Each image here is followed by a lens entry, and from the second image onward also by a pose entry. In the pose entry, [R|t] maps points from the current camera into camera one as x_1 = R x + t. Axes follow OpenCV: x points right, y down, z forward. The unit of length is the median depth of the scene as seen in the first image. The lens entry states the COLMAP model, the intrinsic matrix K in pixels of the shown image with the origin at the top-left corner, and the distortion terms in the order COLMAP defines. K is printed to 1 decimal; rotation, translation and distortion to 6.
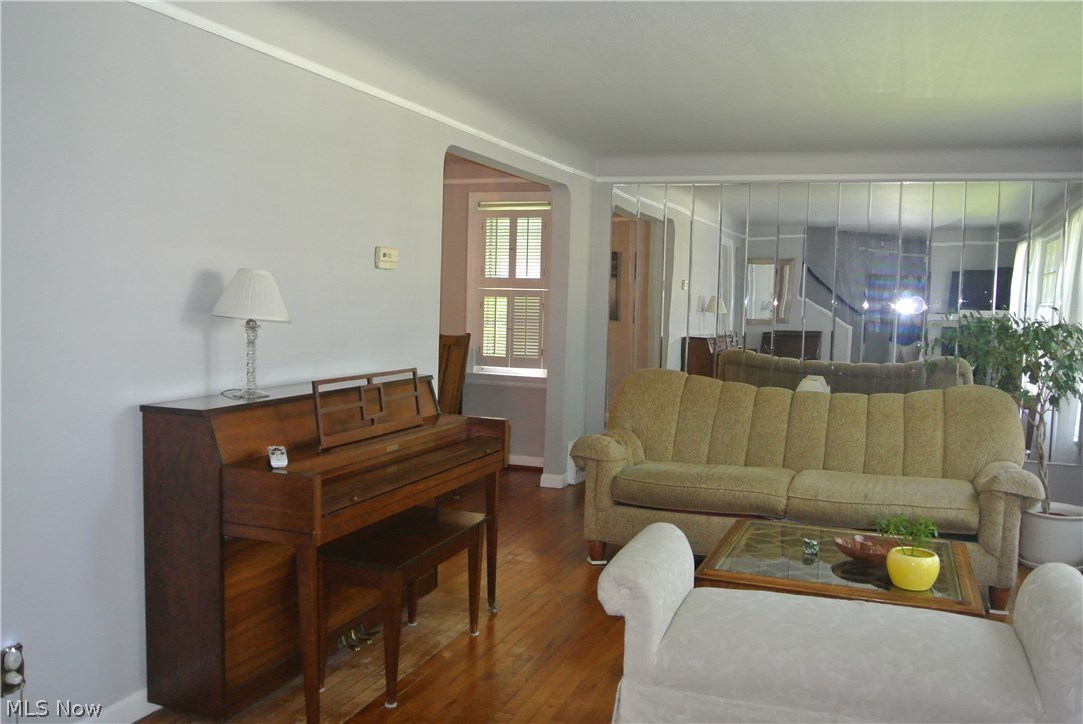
lens RADIAL K [[932.8, 0, 541.5], [0, 932.8, 362.0], [0, 0, 1]] dist [-0.072939, 0.044023]
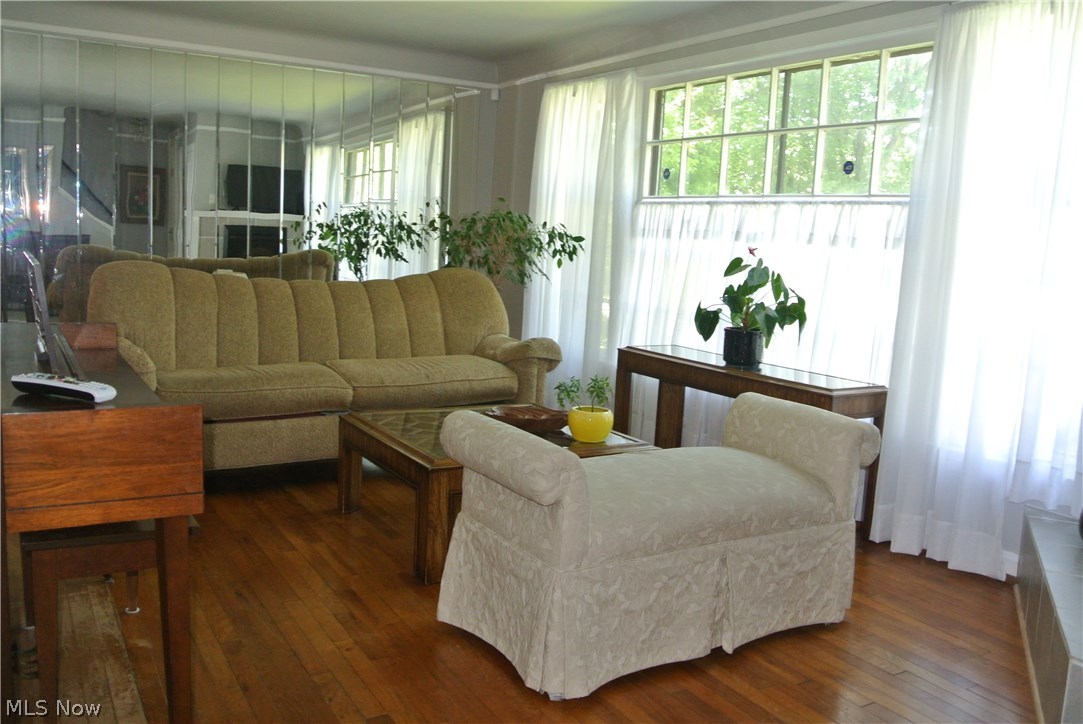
lens RADIAL K [[932.8, 0, 541.5], [0, 932.8, 362.0], [0, 0, 1]] dist [-0.072939, 0.044023]
pose [[0.621620, -0.100512, 0.776843, -0.334748], [0.022970, 0.993646, 0.110184, 0.016617], [-0.782982, -0.050649, 0.619979, 0.236046]]
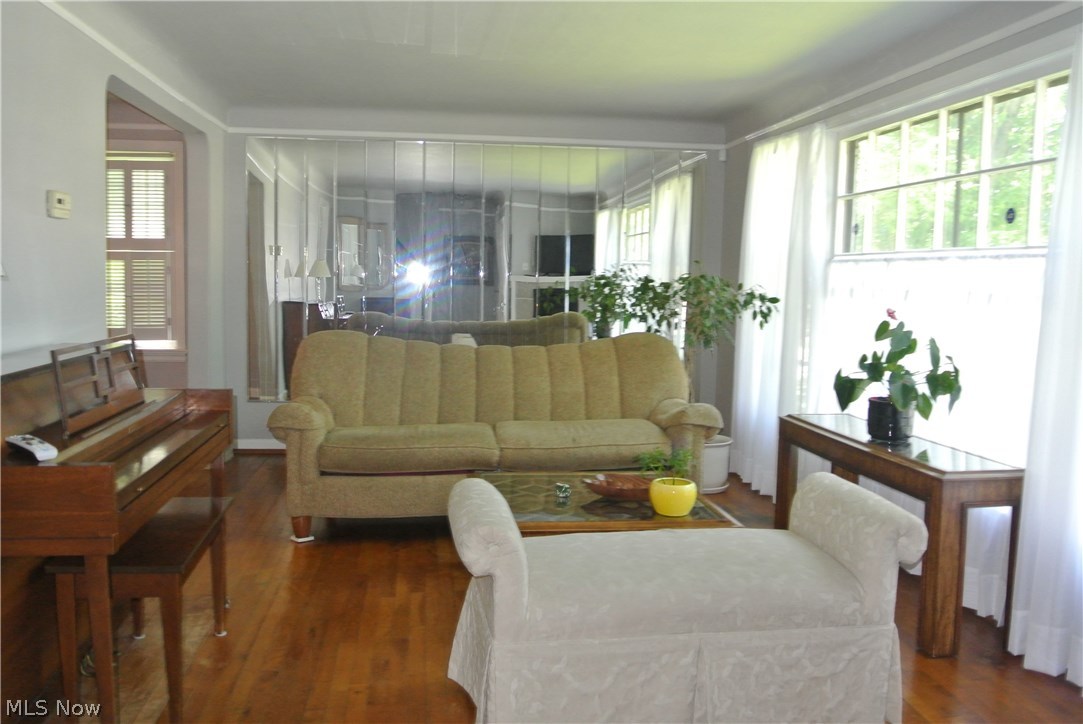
lens RADIAL K [[932.8, 0, 541.5], [0, 932.8, 362.0], [0, 0, 1]] dist [-0.072939, 0.044023]
pose [[0.879526, -0.055201, 0.472638, -0.161283], [0.040759, 0.998338, 0.040751, 0.010440], [-0.474102, -0.016578, 0.880314, 0.075804]]
